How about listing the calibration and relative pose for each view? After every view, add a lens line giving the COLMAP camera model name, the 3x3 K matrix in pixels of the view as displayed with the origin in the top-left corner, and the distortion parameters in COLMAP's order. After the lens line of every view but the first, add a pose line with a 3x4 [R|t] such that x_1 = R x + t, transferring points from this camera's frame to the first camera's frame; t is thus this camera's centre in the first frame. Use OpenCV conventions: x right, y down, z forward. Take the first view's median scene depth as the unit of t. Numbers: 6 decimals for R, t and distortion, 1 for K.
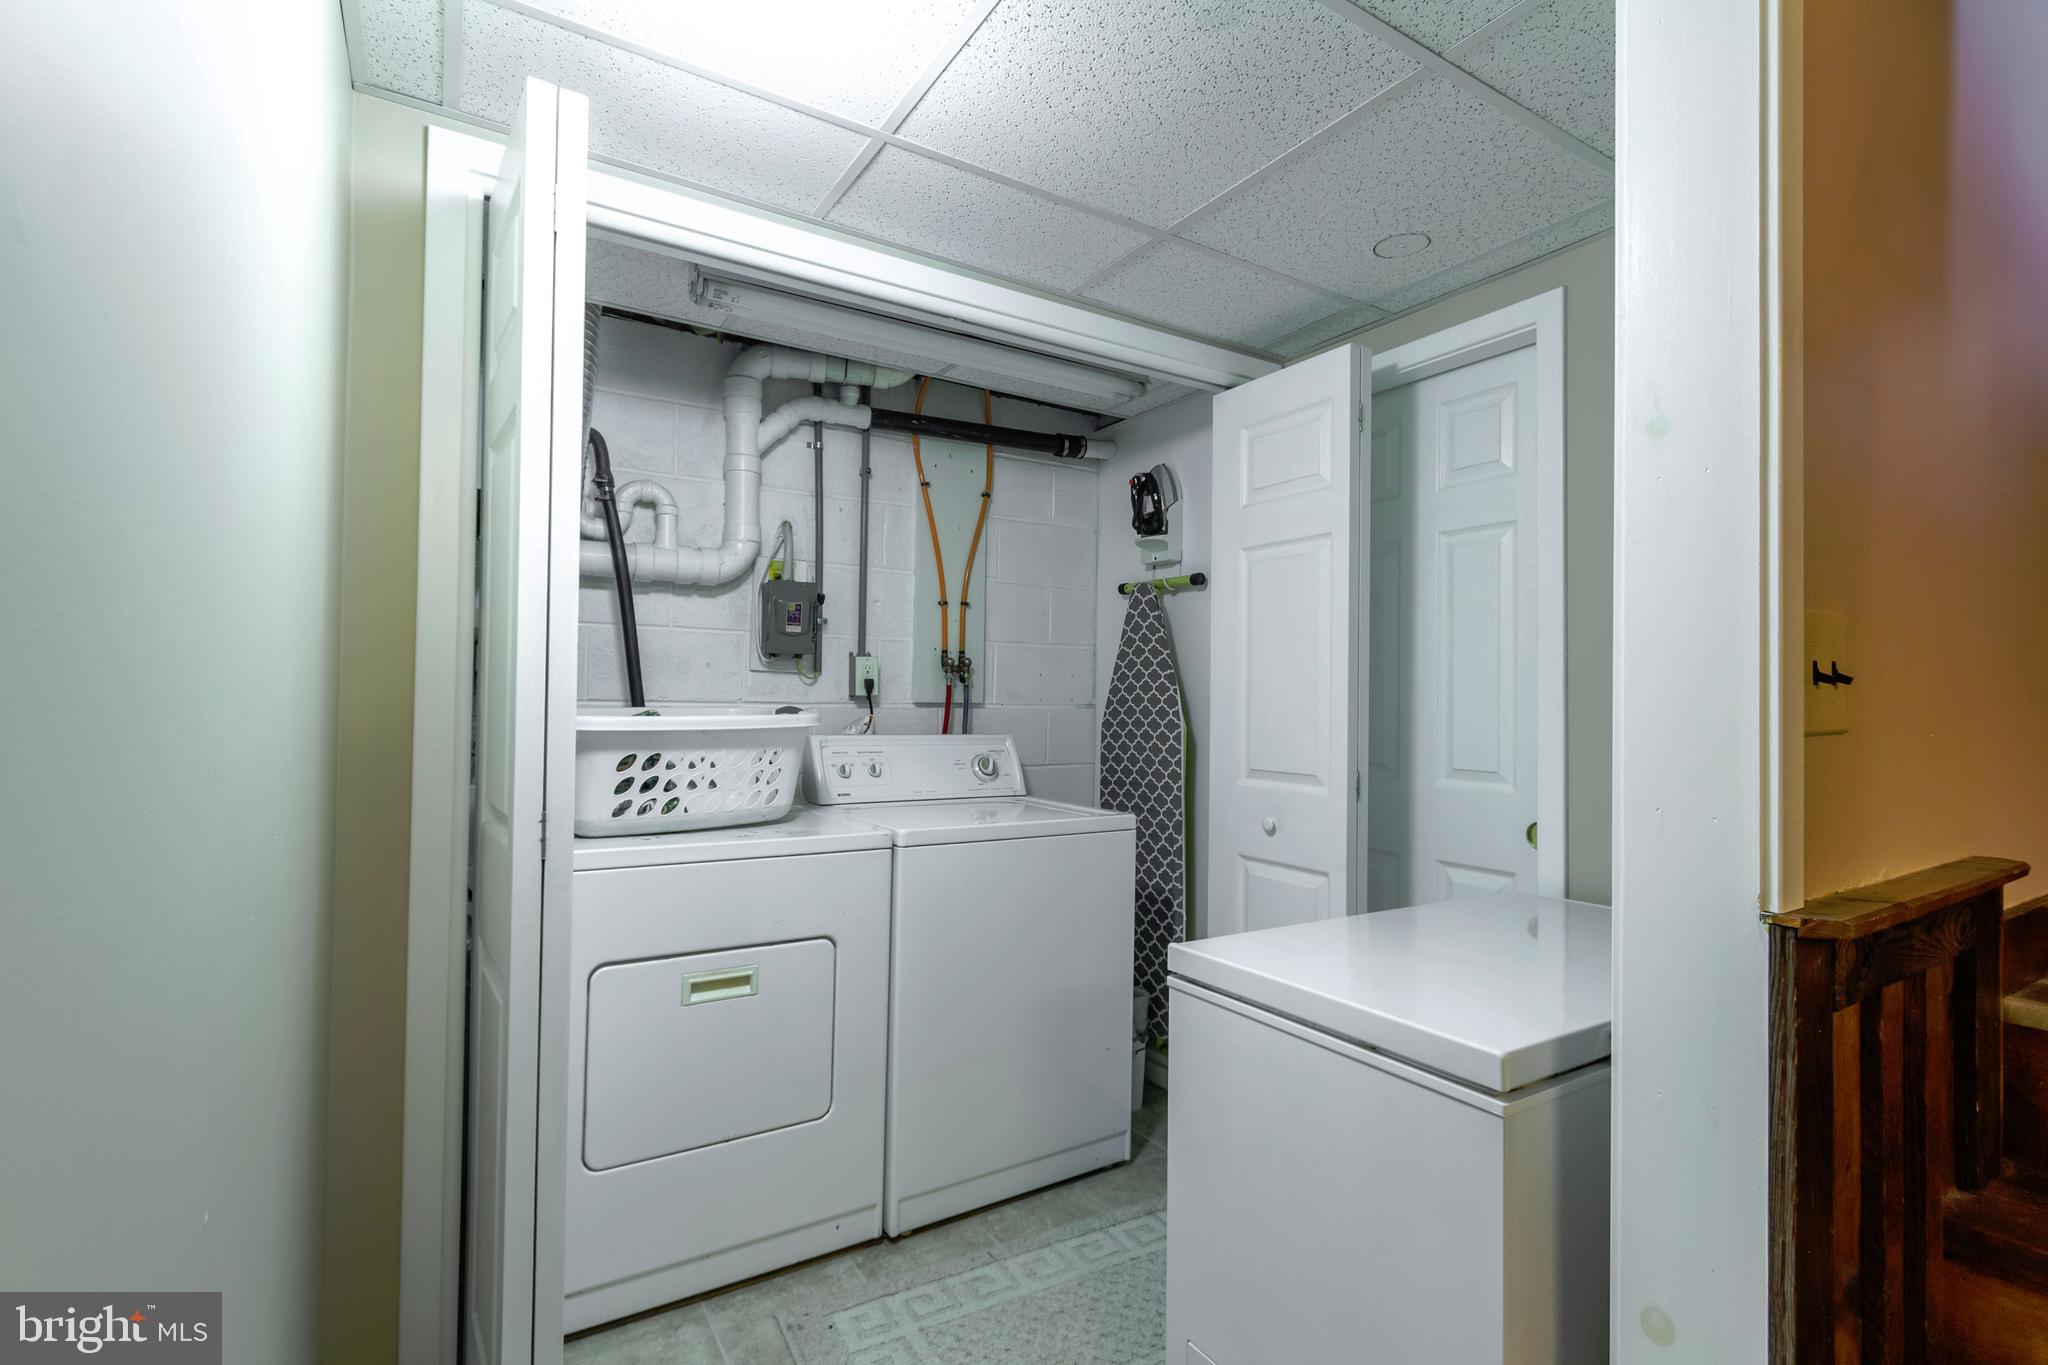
lens RADIAL K [[944.9, 0, 1013.1], [0, 944.9, 684.3], [0, 0, 1]] dist [0.001805, -0.000160]
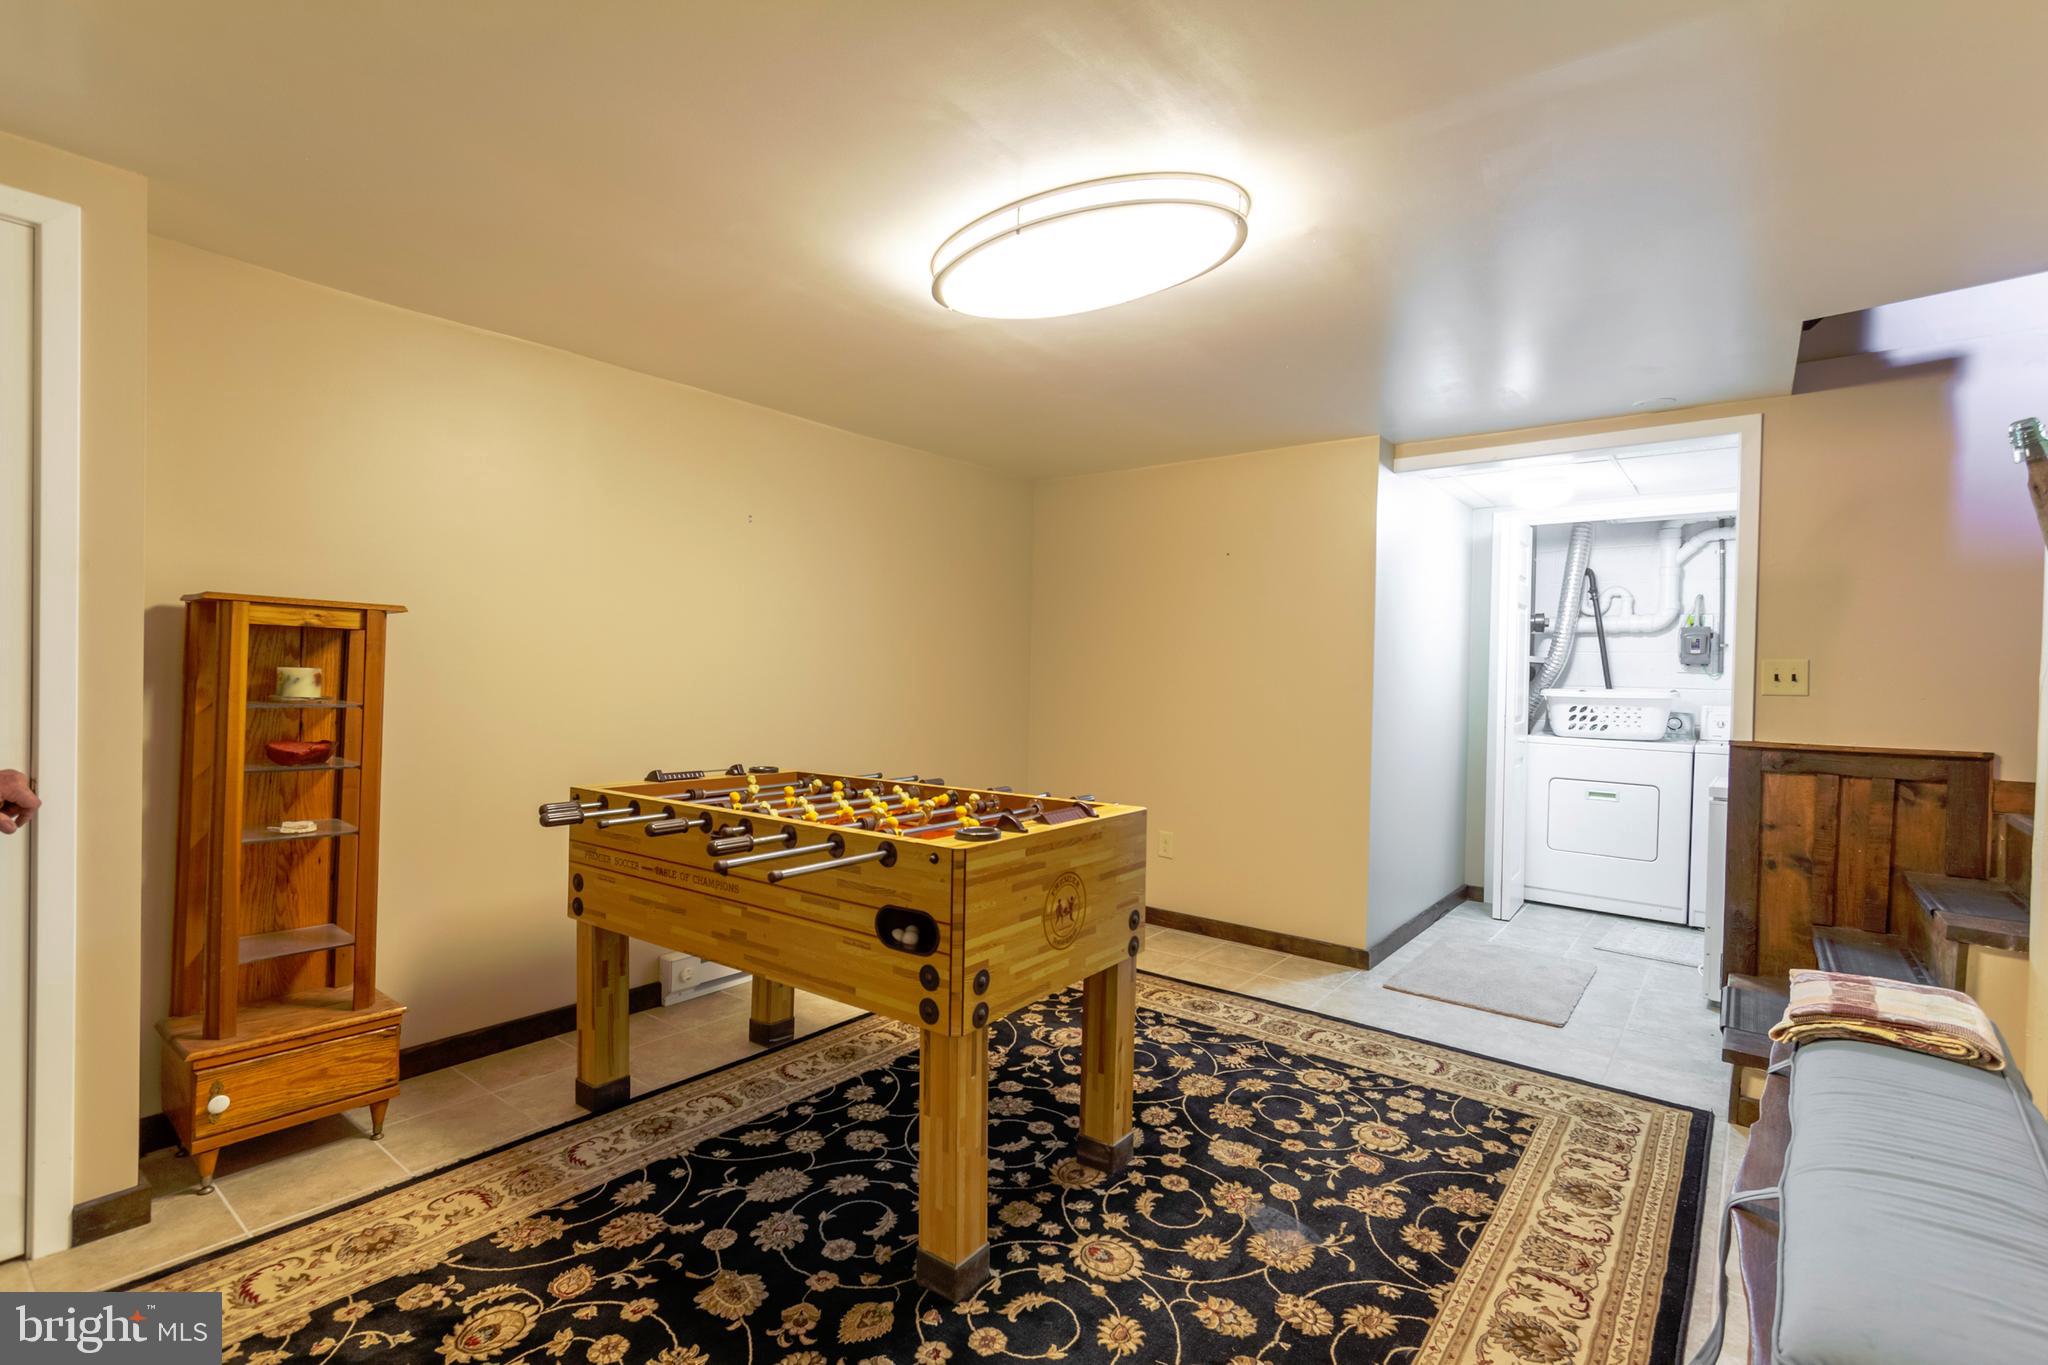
lens RADIAL K [[944.9, 0, 1017.2], [0, 944.9, 677.3], [0, 0, 1]] dist [0.001805, -0.000160]
pose [[0.336176, 0.003951, -0.941791, 1.242189], [-0.000469, 0.999992, 0.004028, -0.012306], [0.941799, -0.000913, 0.336175, -1.076991]]
